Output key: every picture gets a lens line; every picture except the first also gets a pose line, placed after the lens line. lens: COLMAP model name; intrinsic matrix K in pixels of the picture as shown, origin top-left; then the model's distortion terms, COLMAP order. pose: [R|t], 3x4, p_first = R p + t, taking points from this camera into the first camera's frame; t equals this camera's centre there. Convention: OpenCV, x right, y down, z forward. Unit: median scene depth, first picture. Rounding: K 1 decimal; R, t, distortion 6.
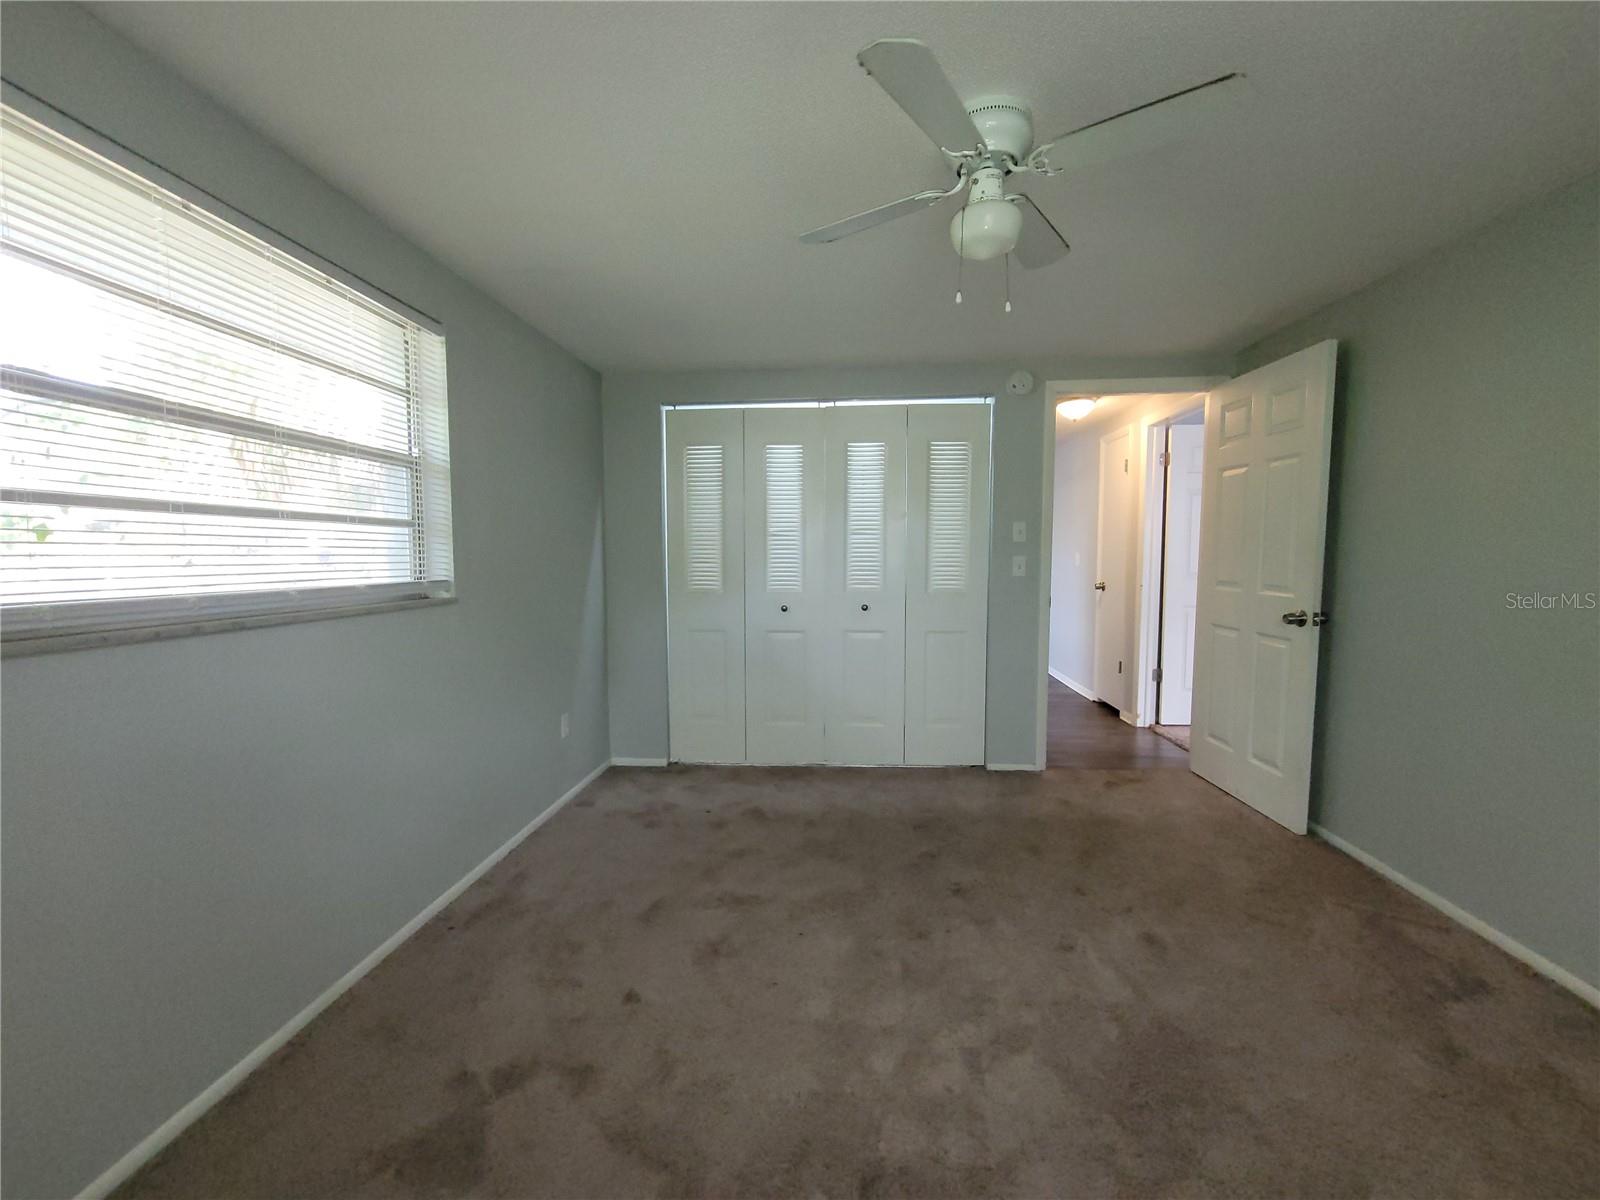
lens RADIAL K [[654.5, 0, 806.4], [0, 654.5, 600.2], [0, 0, 1]] dist [-0.002446, -0.000458]
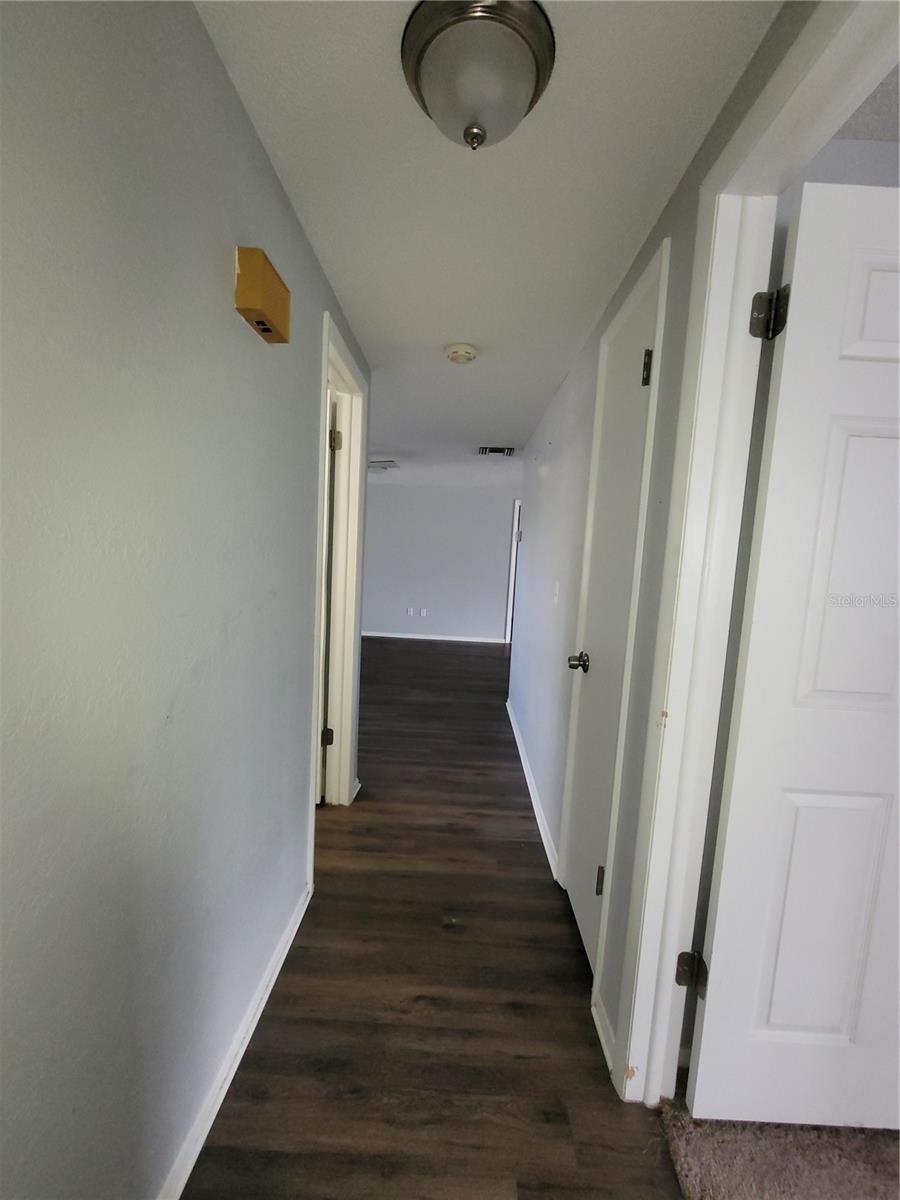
lens RADIAL K [[490.9, 0, 450.0], [0, 490.9, 600.0], [0, 0, 1]] dist [-0.002446, -0.000458]
pose [[0.995427, 0.062223, 0.072474, 0.748812], [-0.063856, 0.997750, 0.020442, -0.153069], [-0.071039, -0.024977, 0.997161, 1.493753]]
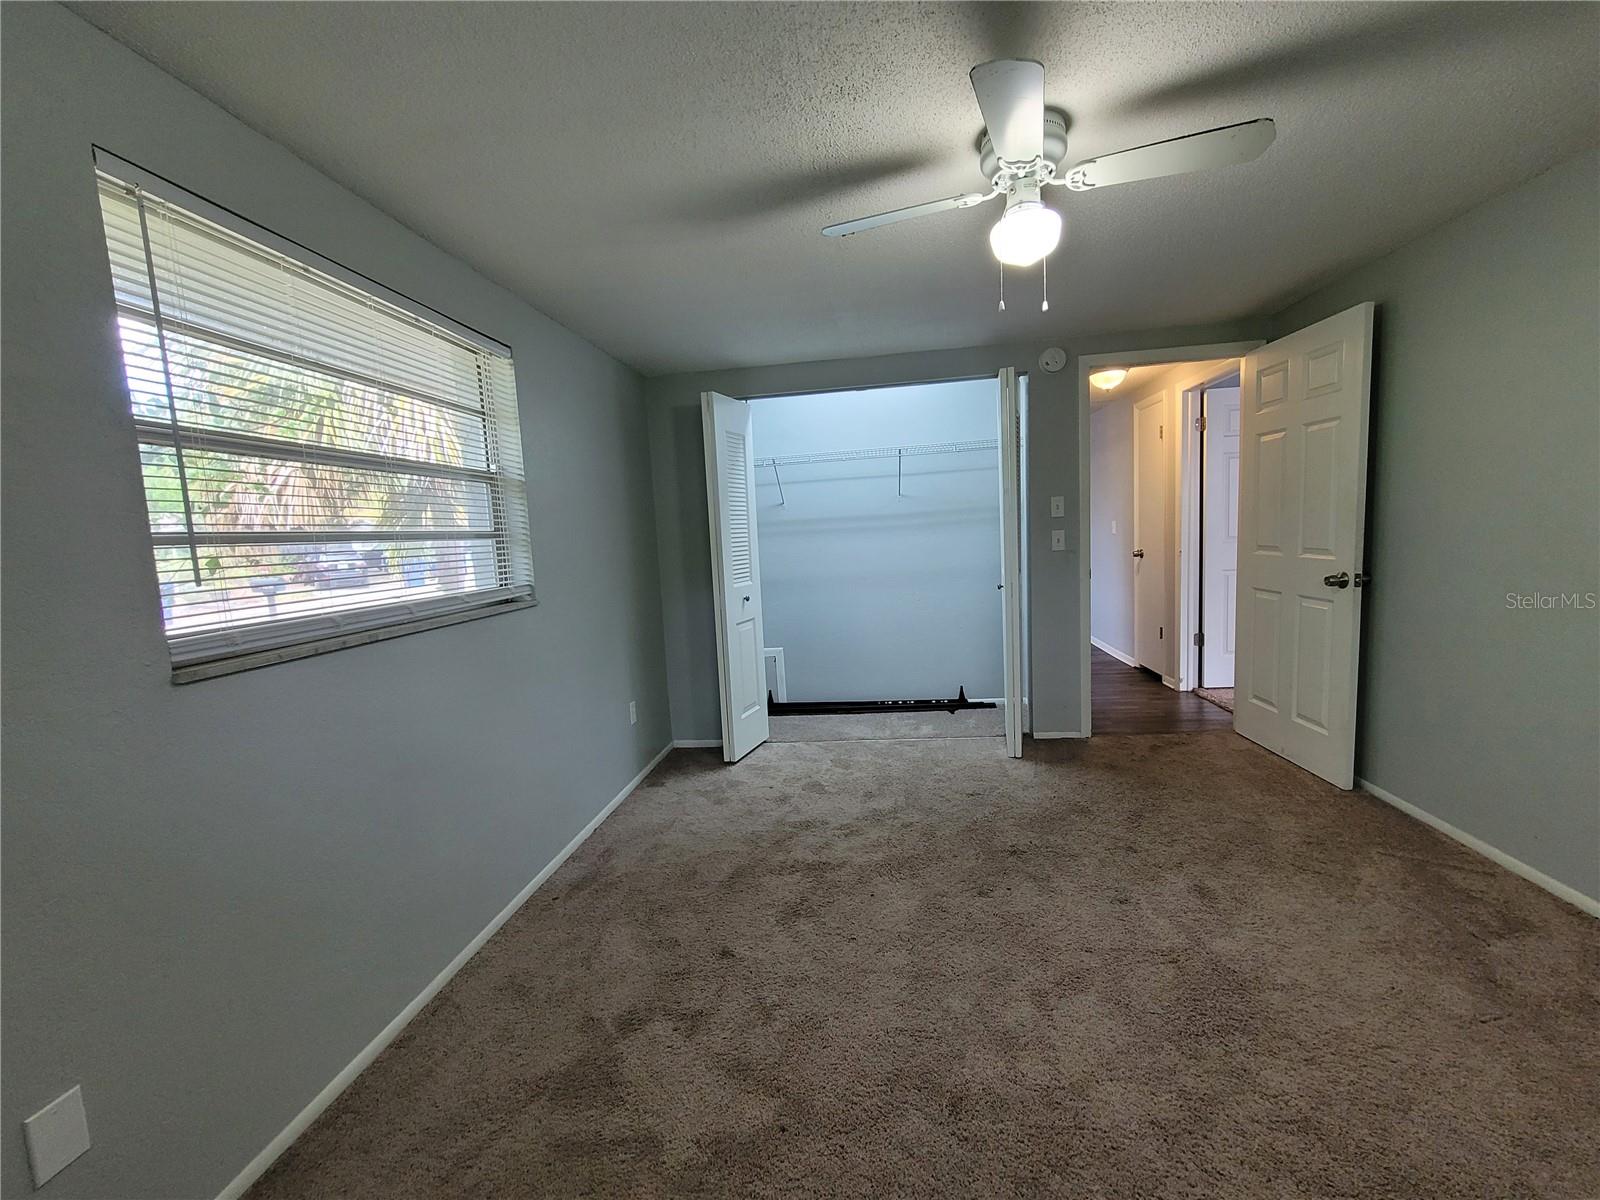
lens RADIAL K [[654.5, 0, 806.4], [0, 654.5, 600.2], [0, 0, 1]] dist [-0.002446, -0.000458]
pose [[0.997828, -0.047634, -0.045505, -0.040756], [0.049173, 0.998234, 0.033322, -0.019029], [0.043837, -0.035488, 0.998408, -0.067903]]
